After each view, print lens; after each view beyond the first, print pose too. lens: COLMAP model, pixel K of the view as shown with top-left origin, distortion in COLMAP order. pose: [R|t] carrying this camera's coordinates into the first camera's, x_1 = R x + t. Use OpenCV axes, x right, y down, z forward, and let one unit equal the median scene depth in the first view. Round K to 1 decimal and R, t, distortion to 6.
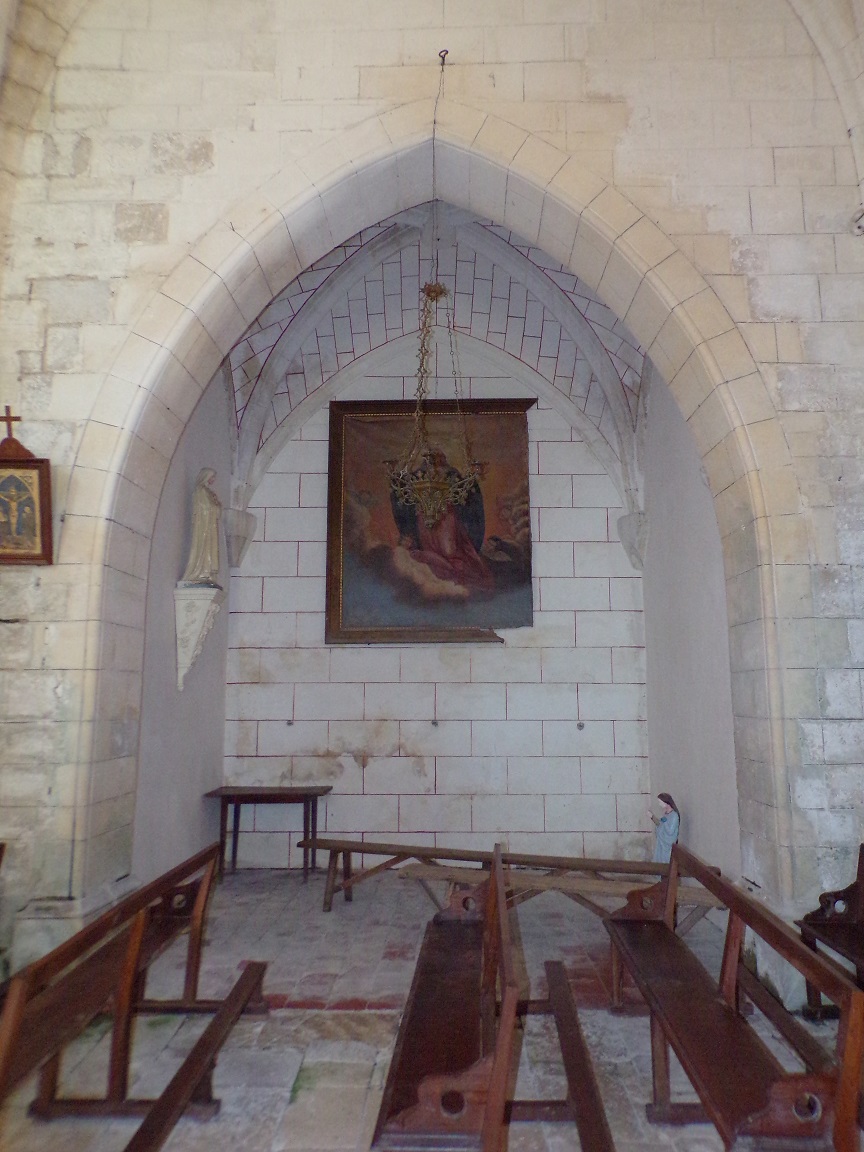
lens RADIAL K [[764.1, 0, 459.0], [0, 764.1, 577.5], [0, 0, 1]] dist [-0.017014, 0.016162]
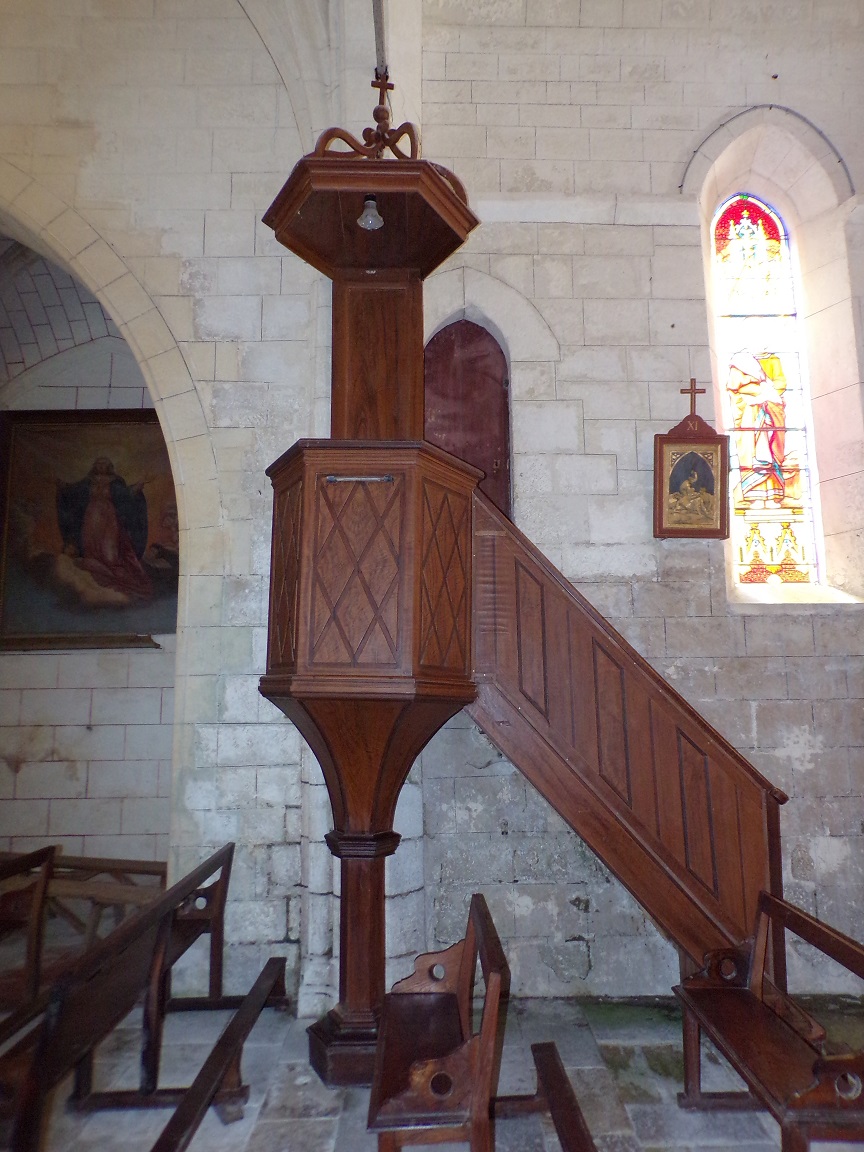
lens RADIAL K [[764.1, 0, 459.0], [0, 764.1, 577.5], [0, 0, 1]] dist [-0.017014, 0.016162]
pose [[0.999305, -0.007719, 0.036466, 0.697786], [0.007678, 0.999970, 0.001285, -0.012048], [-0.036475, -0.001004, 0.999334, -0.050993]]
